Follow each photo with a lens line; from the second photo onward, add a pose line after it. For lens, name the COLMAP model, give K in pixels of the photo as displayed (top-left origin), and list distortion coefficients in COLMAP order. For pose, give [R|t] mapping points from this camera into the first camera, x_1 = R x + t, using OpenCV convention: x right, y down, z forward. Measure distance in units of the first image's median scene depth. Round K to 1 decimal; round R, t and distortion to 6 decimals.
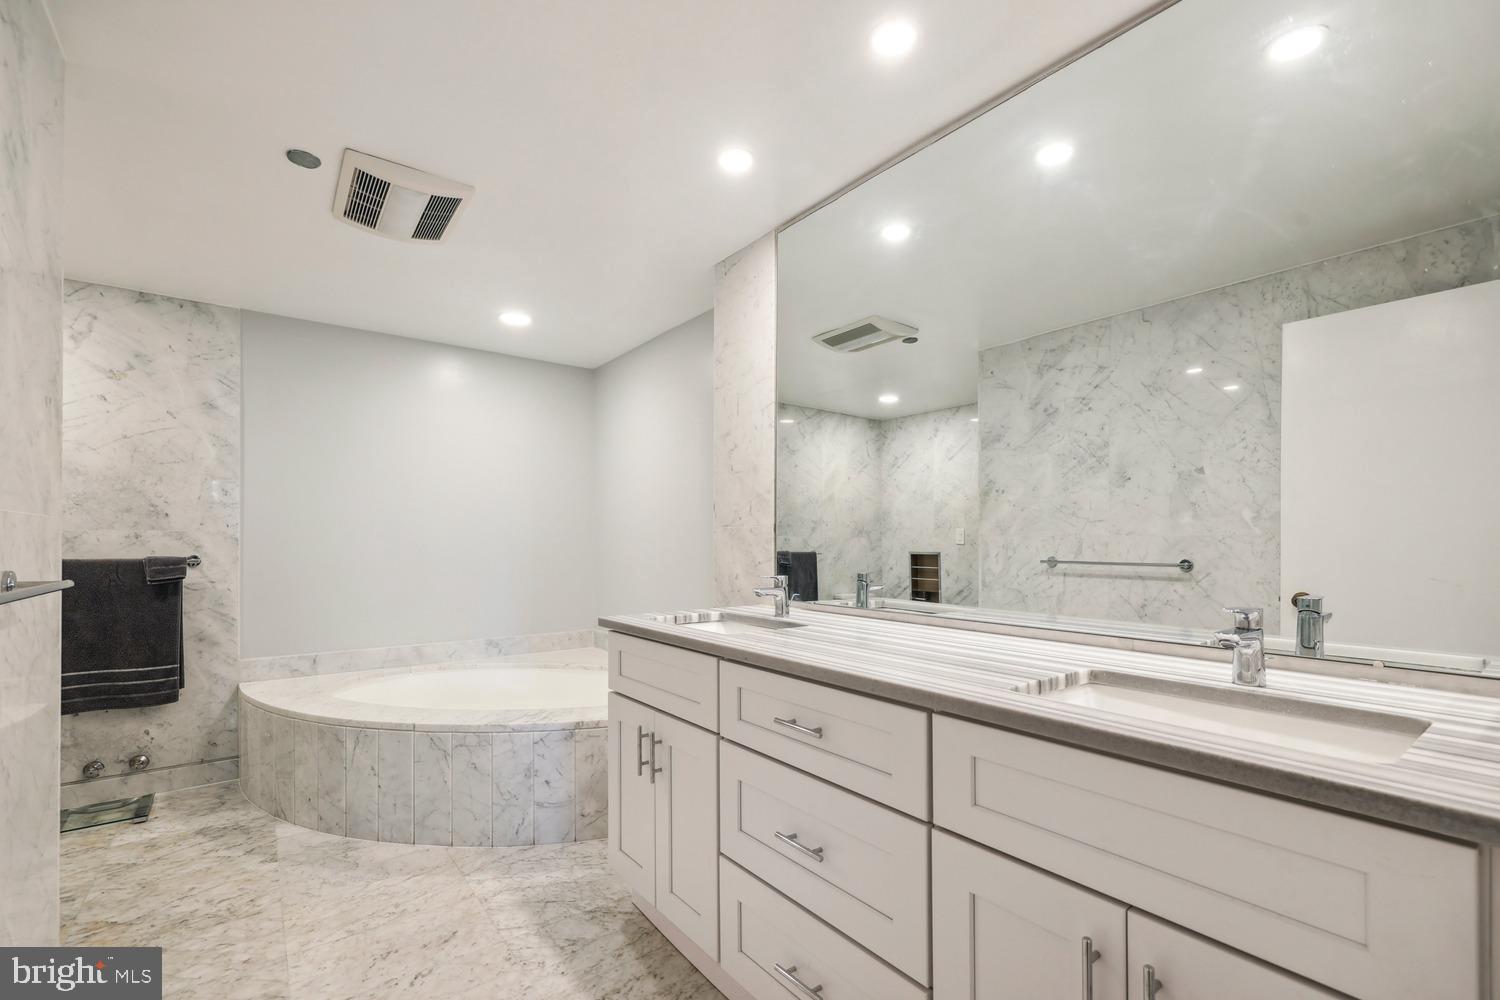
lens RADIAL K [[614.4, 0, 715.9], [0, 614.4, 543.5], [0, 0, 1]] dist [0.013953, -0.002607]
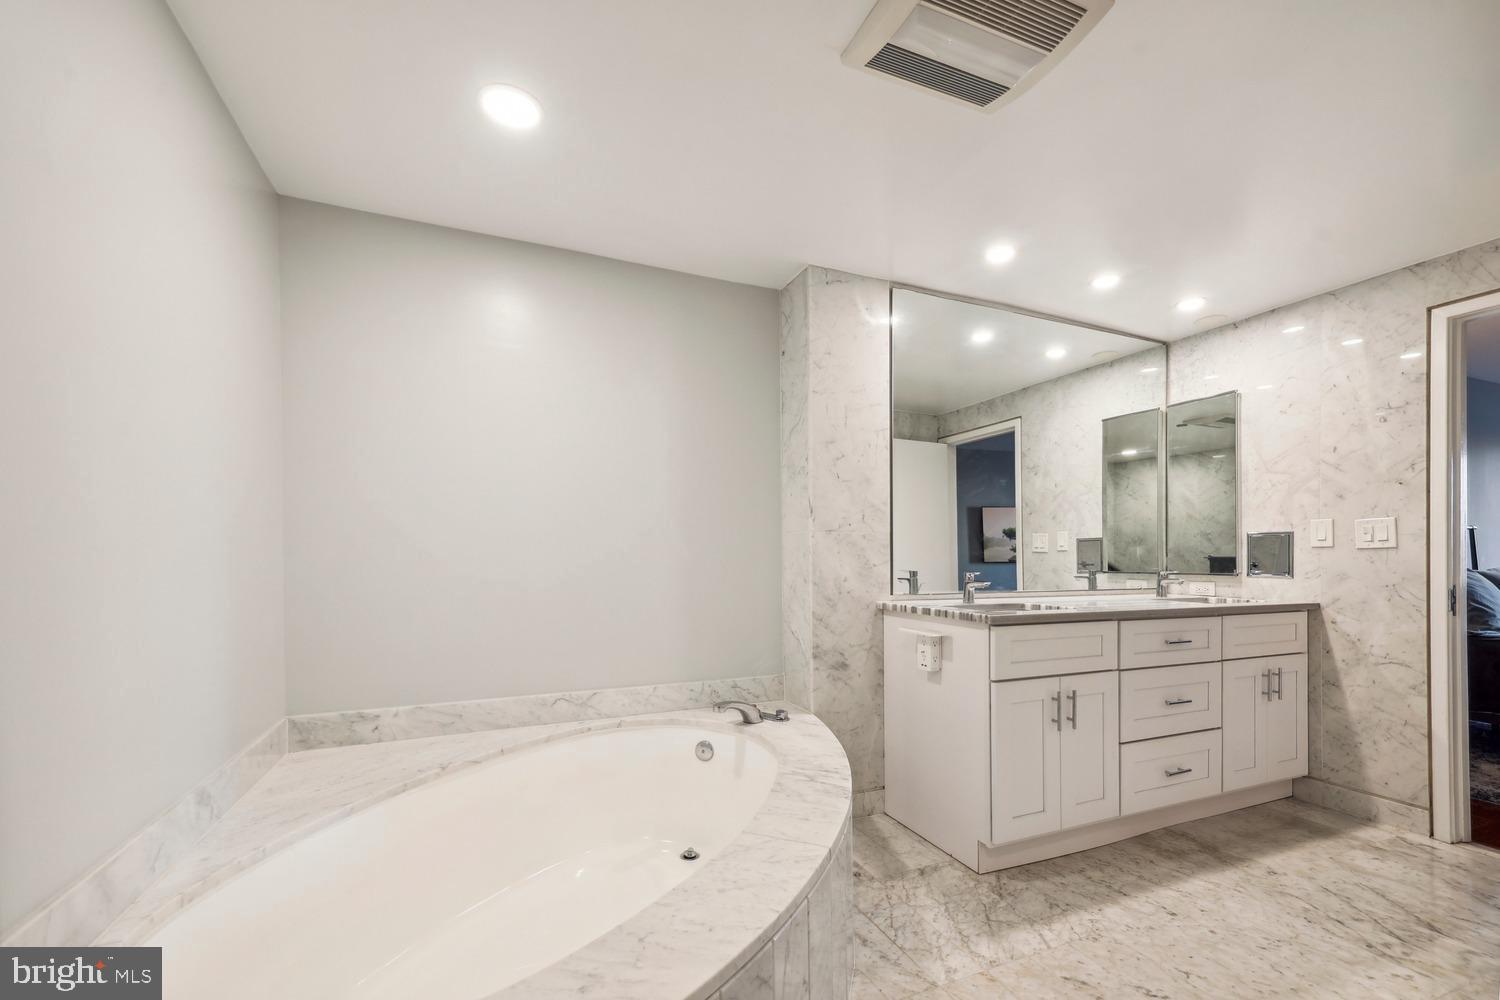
lens RADIAL K [[614.4, 0, 733.2], [0, 614.4, 559.2], [0, 0, 1]] dist [0.013953, -0.002607]
pose [[0.261279, -0.004072, 0.965255, -1.081554], [-0.000532, 0.999990, 0.004362, 0.015479], [-0.965263, -0.001653, 0.261274, 0.944003]]
